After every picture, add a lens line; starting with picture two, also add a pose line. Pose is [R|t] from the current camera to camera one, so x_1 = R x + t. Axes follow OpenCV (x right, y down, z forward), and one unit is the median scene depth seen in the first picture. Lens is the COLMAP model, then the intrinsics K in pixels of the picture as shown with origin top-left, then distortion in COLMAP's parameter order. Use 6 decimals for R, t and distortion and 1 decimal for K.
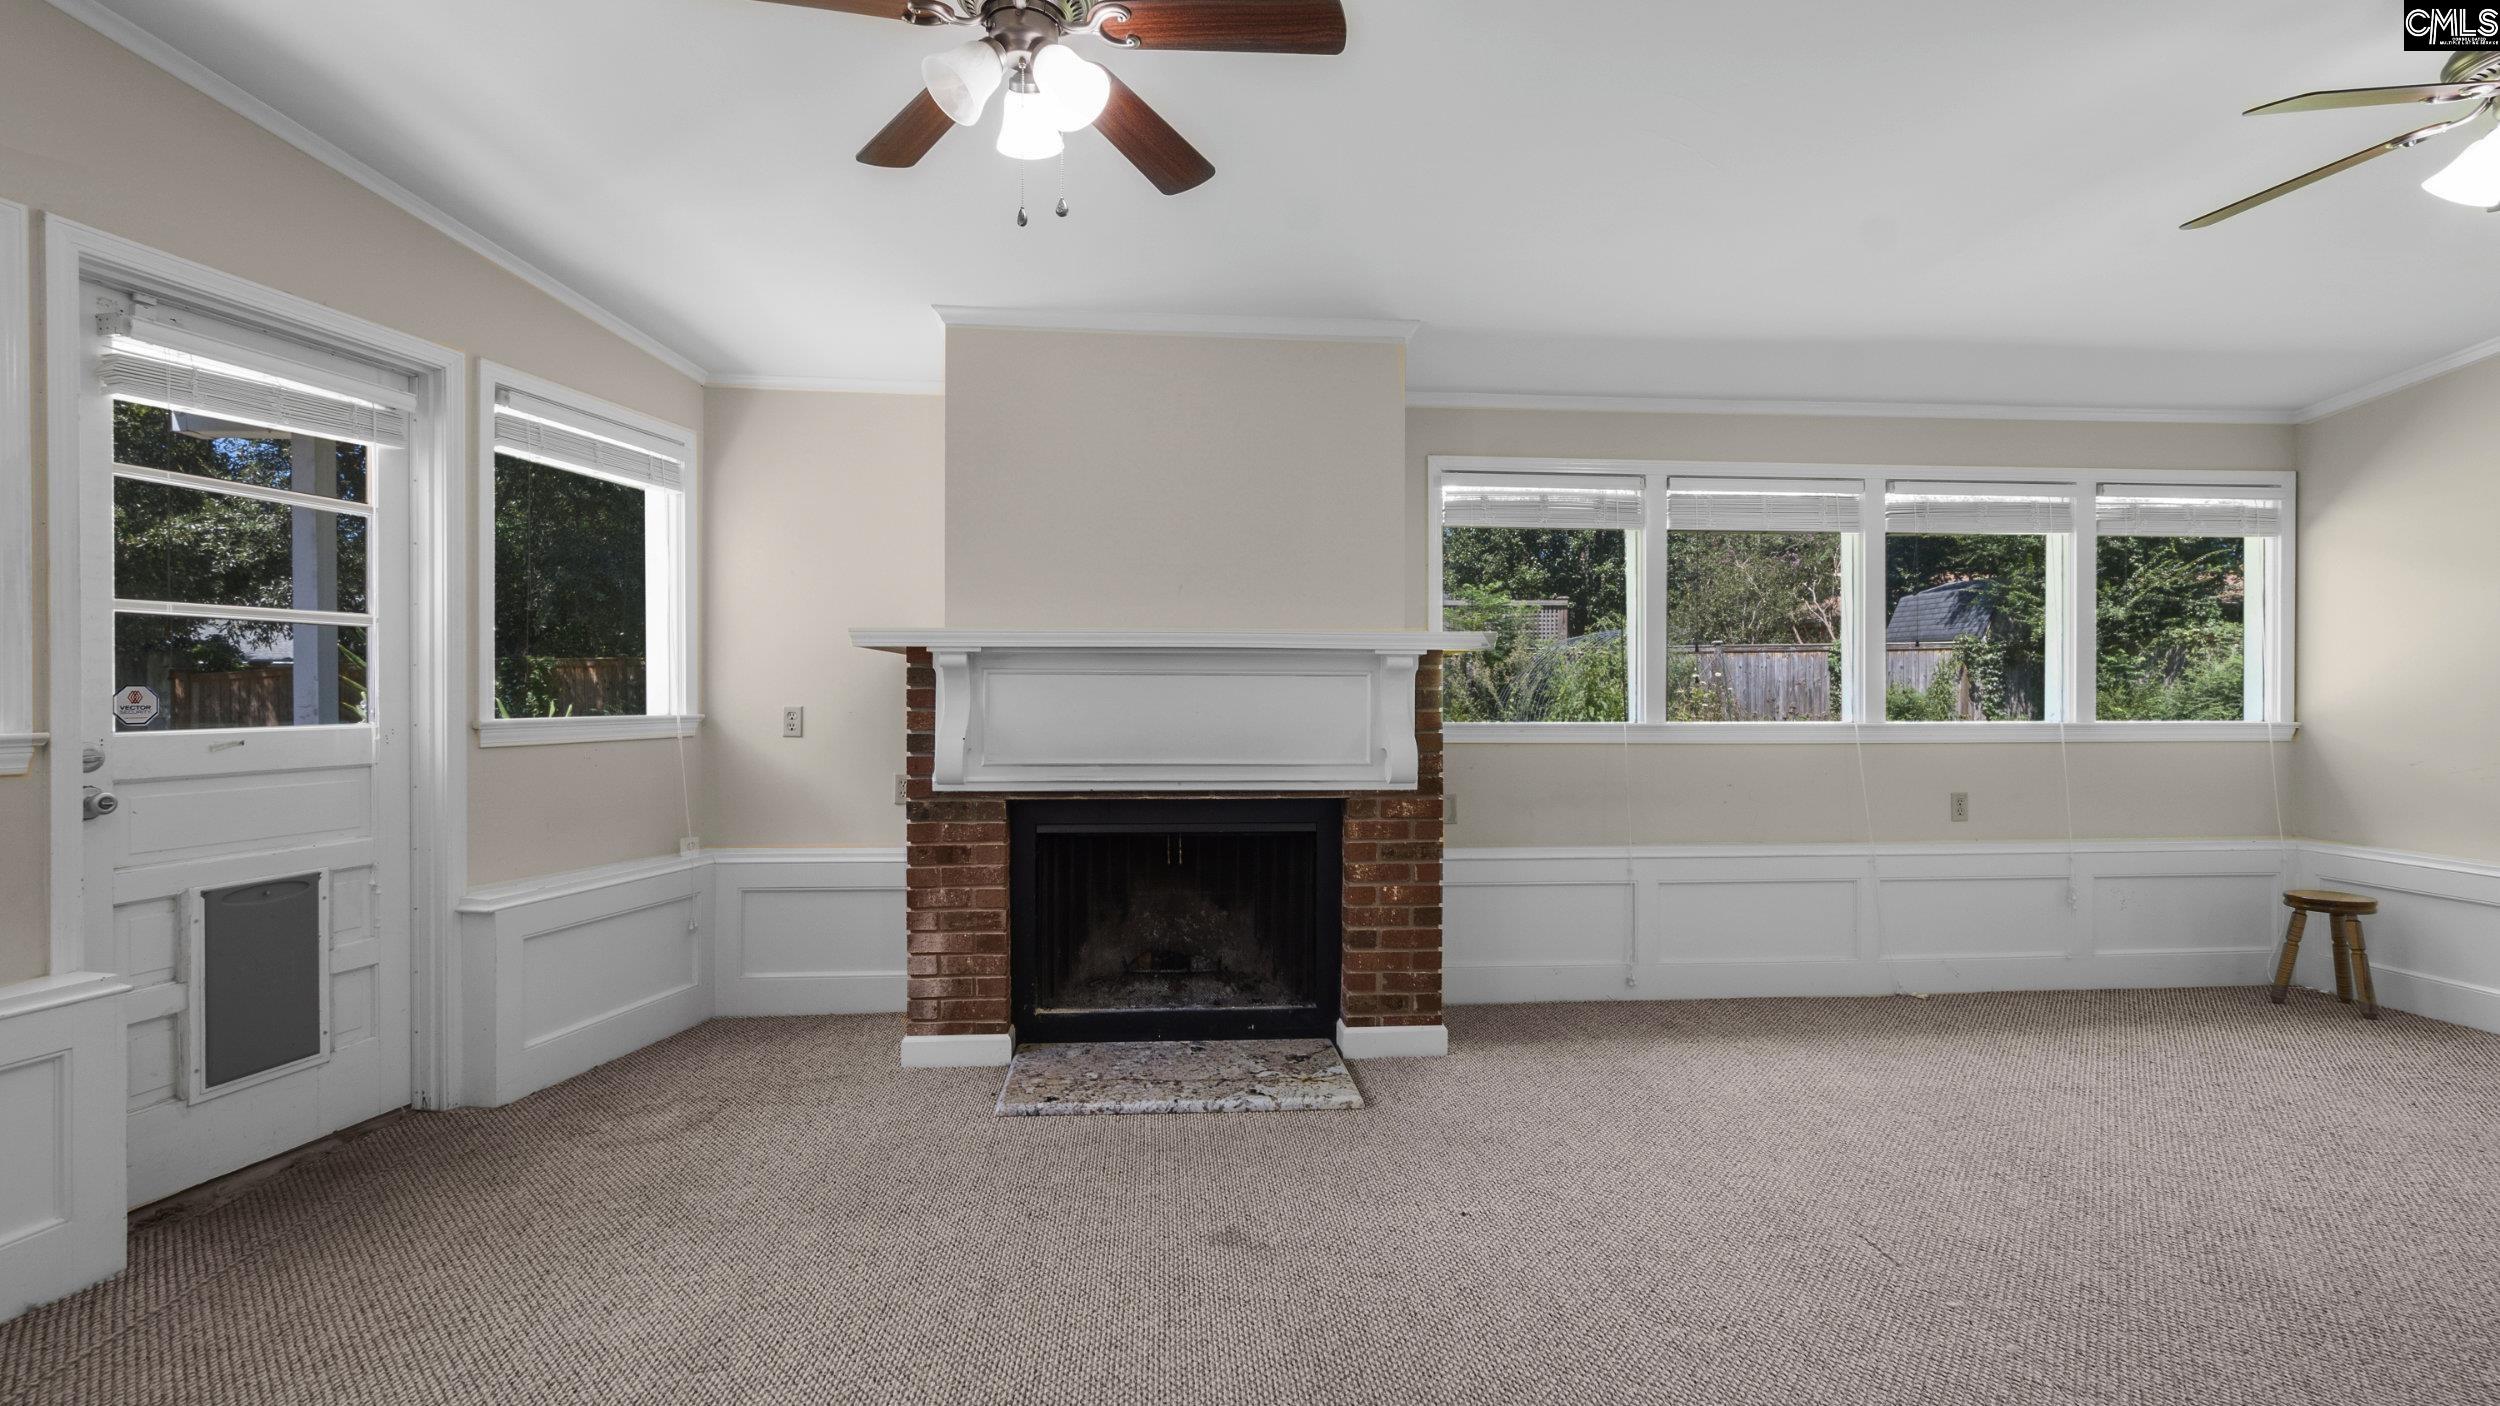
lens RADIAL K [[1104.9, 0, 1203.5], [0, 1104.9, 702.6], [0, 0, 1]] dist [-0.002158, 0.000258]
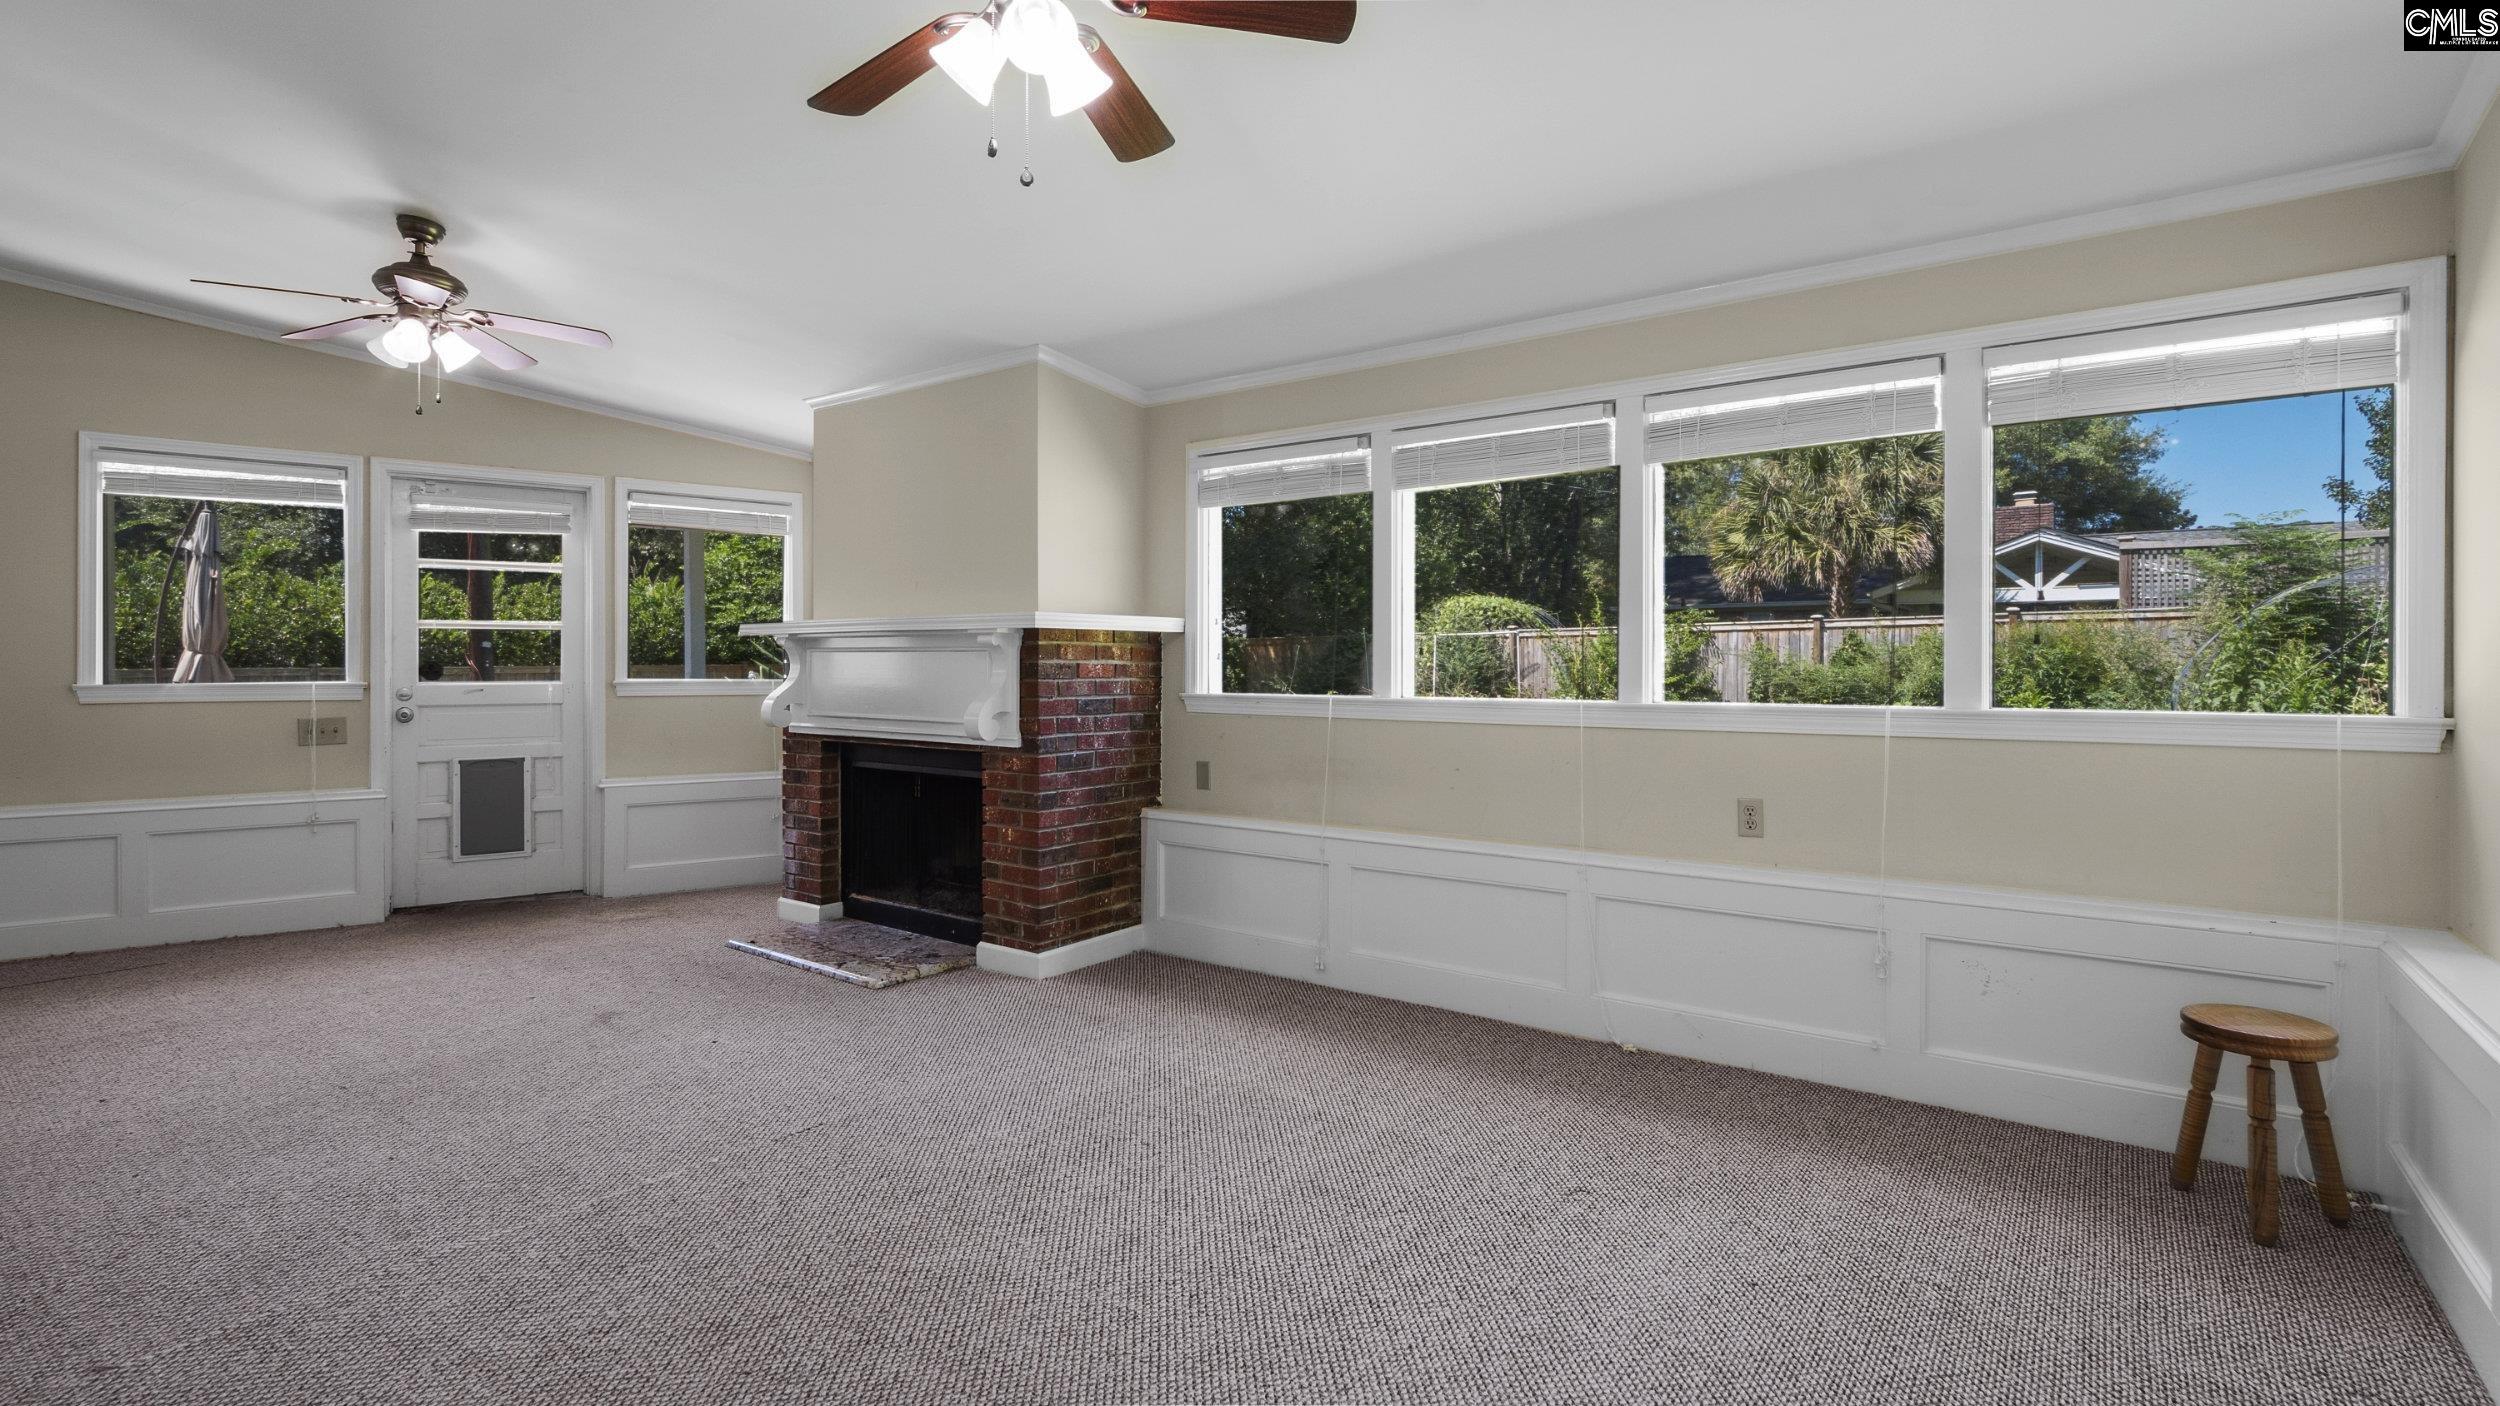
lens RADIAL K [[1136.7, 0, 1246.4], [0, 1136.7, 669.9], [0, 0, 1]] dist [0.001181, 0.000191]
pose [[0.758017, 0.001826, -0.652232, 1.171034], [-0.006231, 0.999971, -0.004441, 0.000102], [0.652205, 0.007430, 0.758007, 0.245741]]
